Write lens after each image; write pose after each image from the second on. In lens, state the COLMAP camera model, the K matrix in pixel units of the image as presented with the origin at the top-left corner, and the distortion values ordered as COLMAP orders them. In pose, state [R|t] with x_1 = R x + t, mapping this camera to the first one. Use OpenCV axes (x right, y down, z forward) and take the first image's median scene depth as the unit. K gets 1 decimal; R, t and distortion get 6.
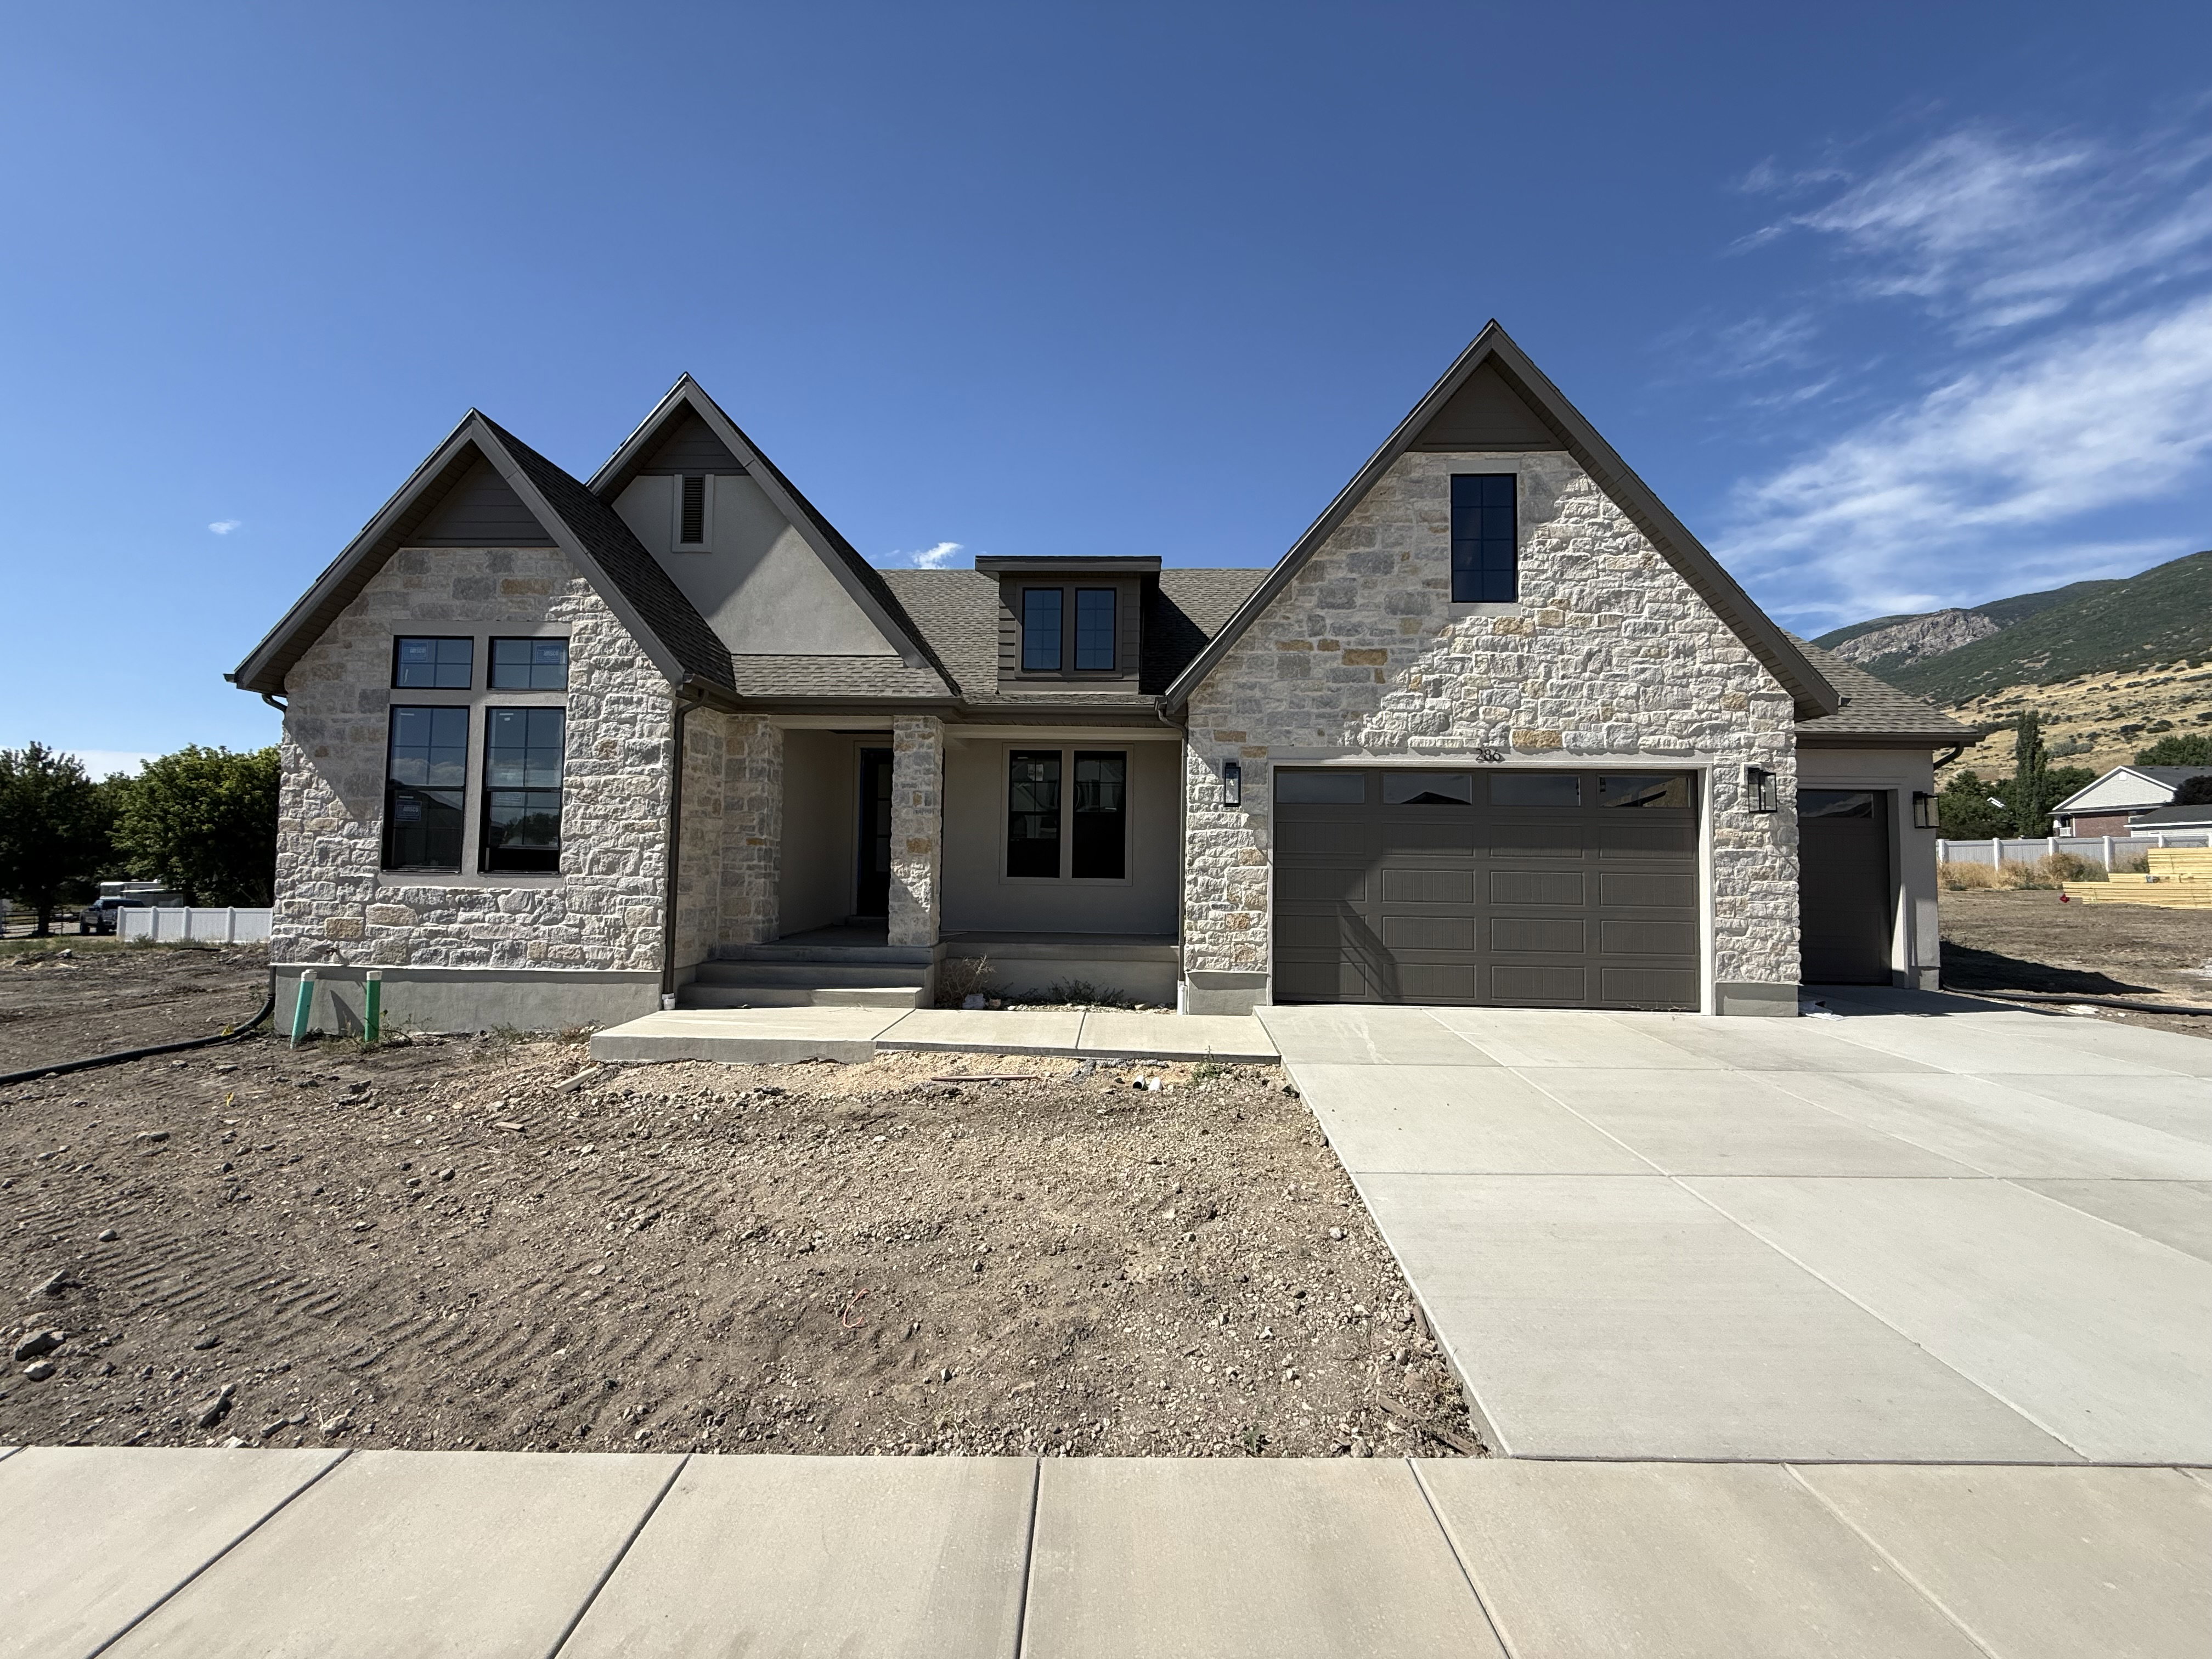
lens RADIAL K [[890.5, 0, 1115.8], [0, 890.5, 832.3], [0, 0, 1]] dist [0.000910, 0.000968]
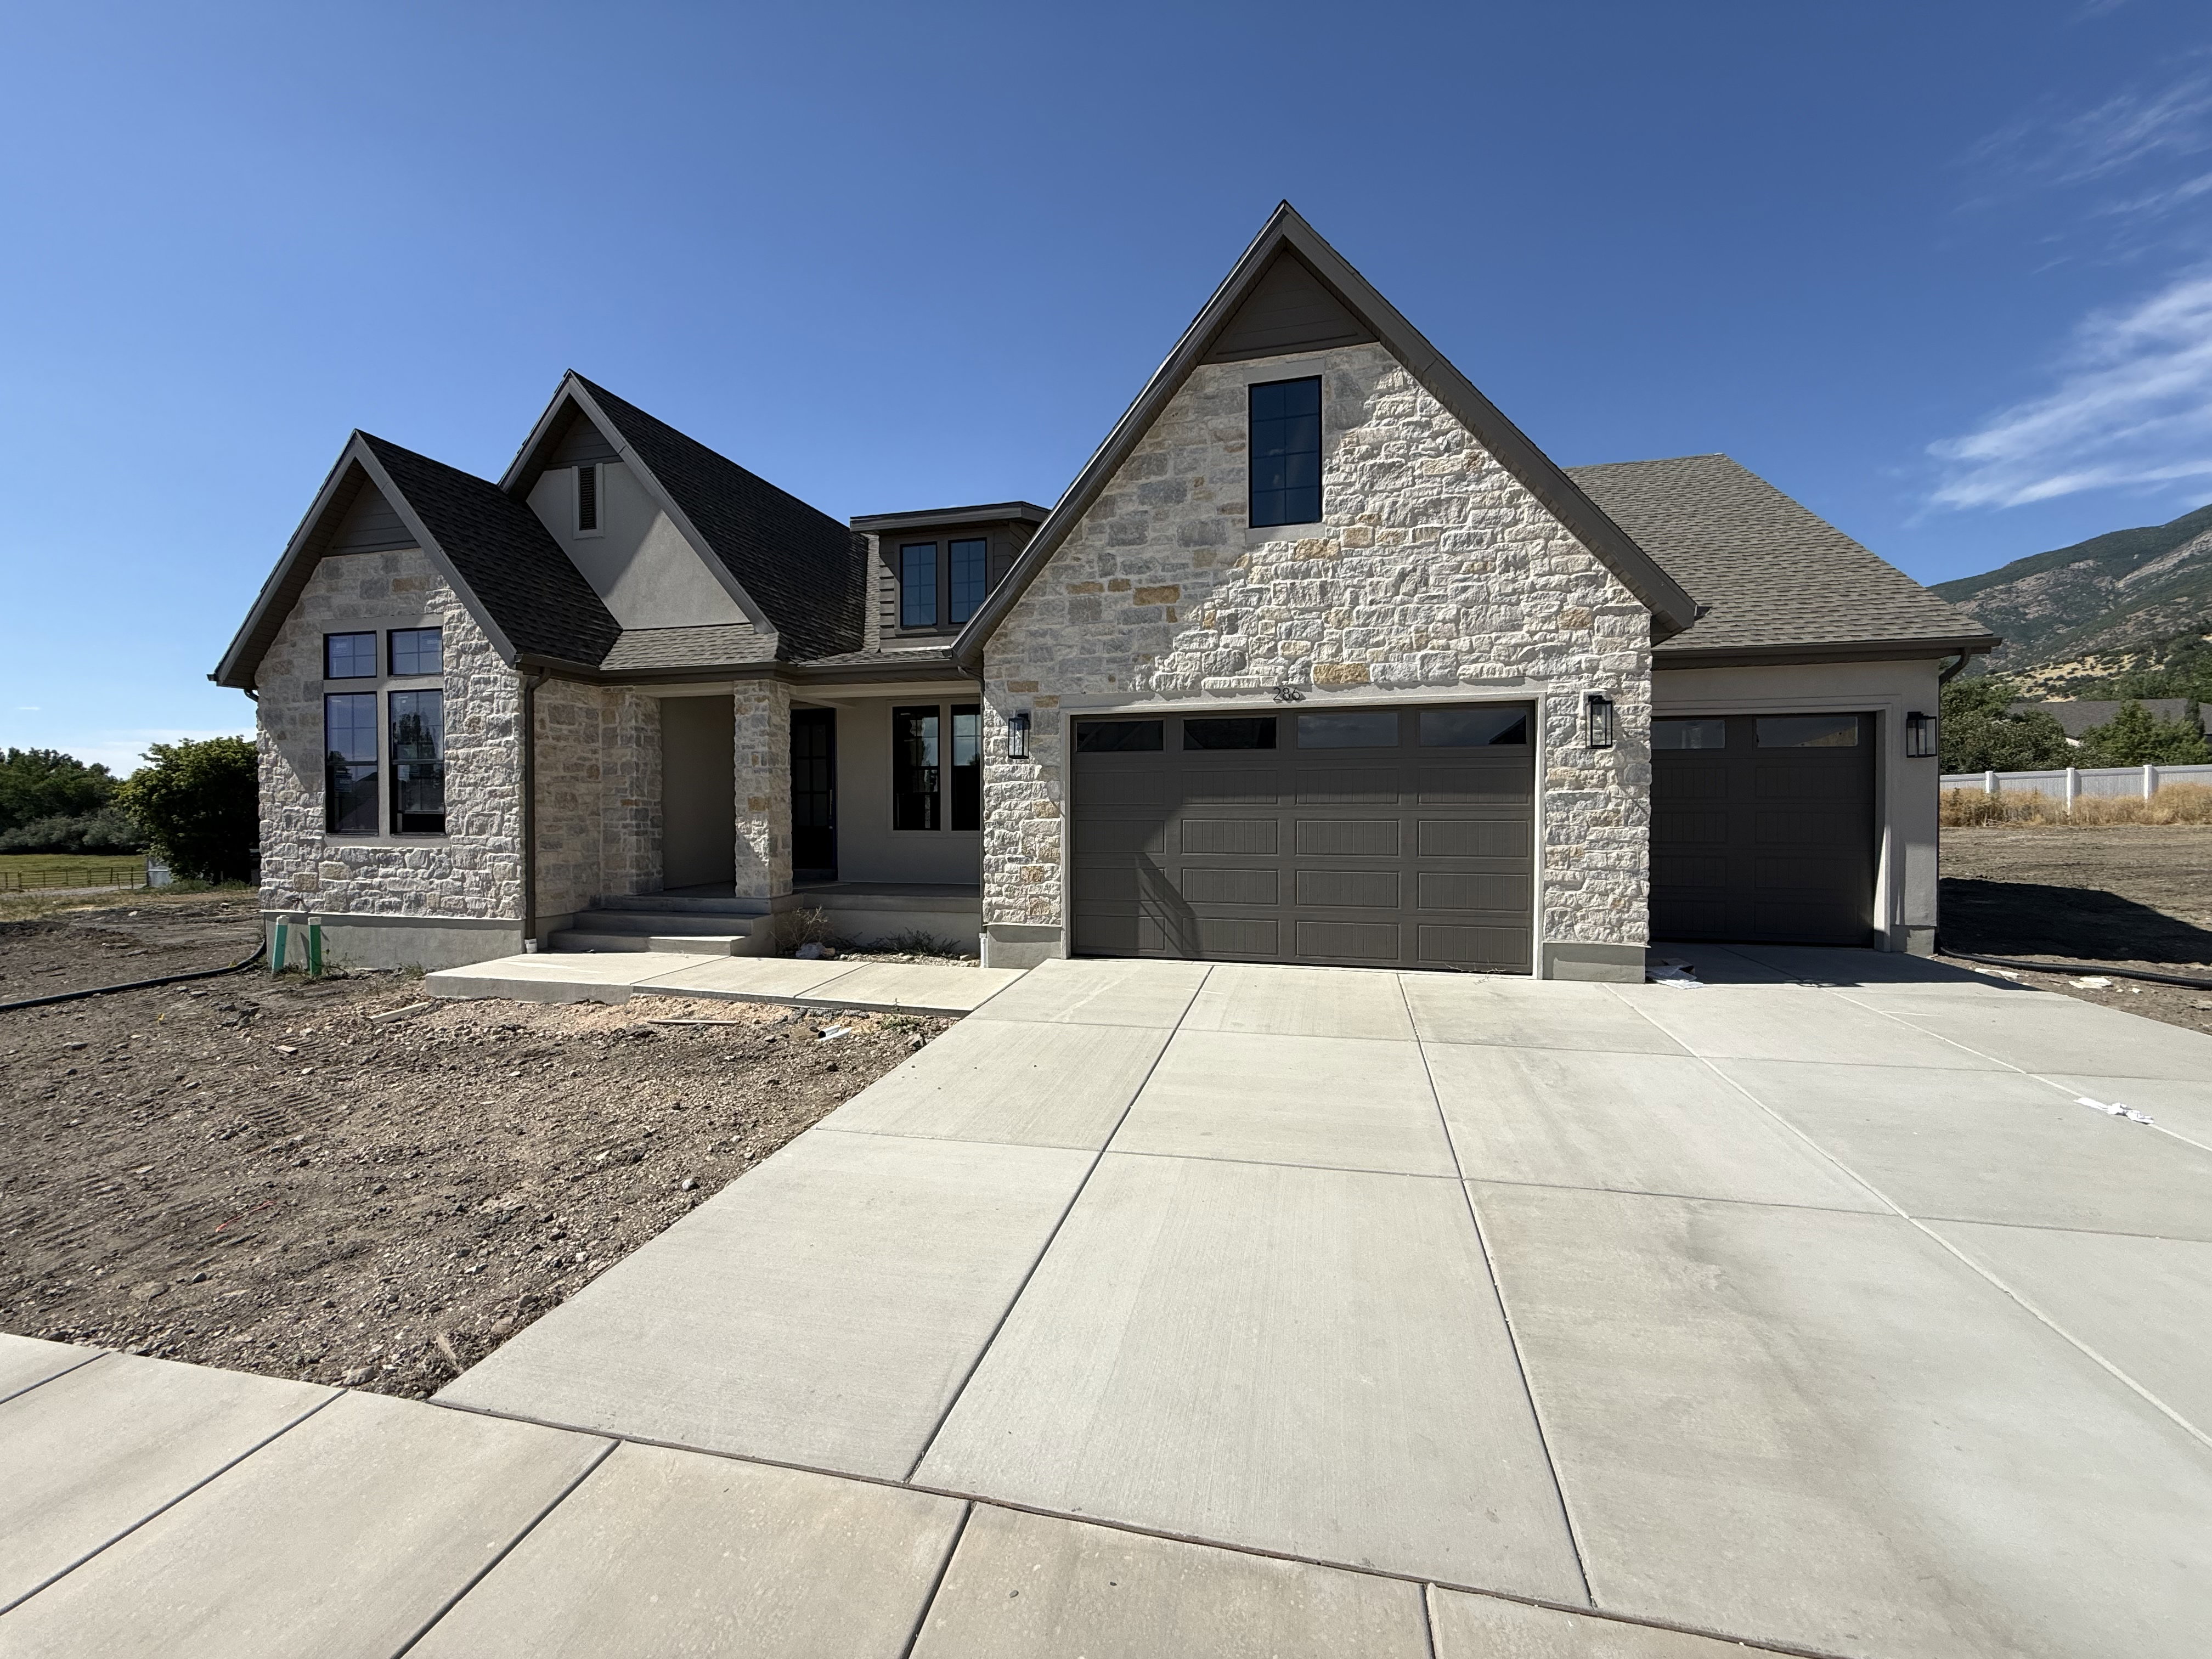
lens RADIAL K [[890.5, 0, 1114.8], [0, 890.5, 833.7], [0, 0, 1]] dist [0.000910, 0.000968]
pose [[0.976781, -0.011414, -0.213936, 0.438849], [0.024974, 0.997838, 0.060791, -0.003270], [0.212779, -0.064723, 0.974954, 0.055827]]
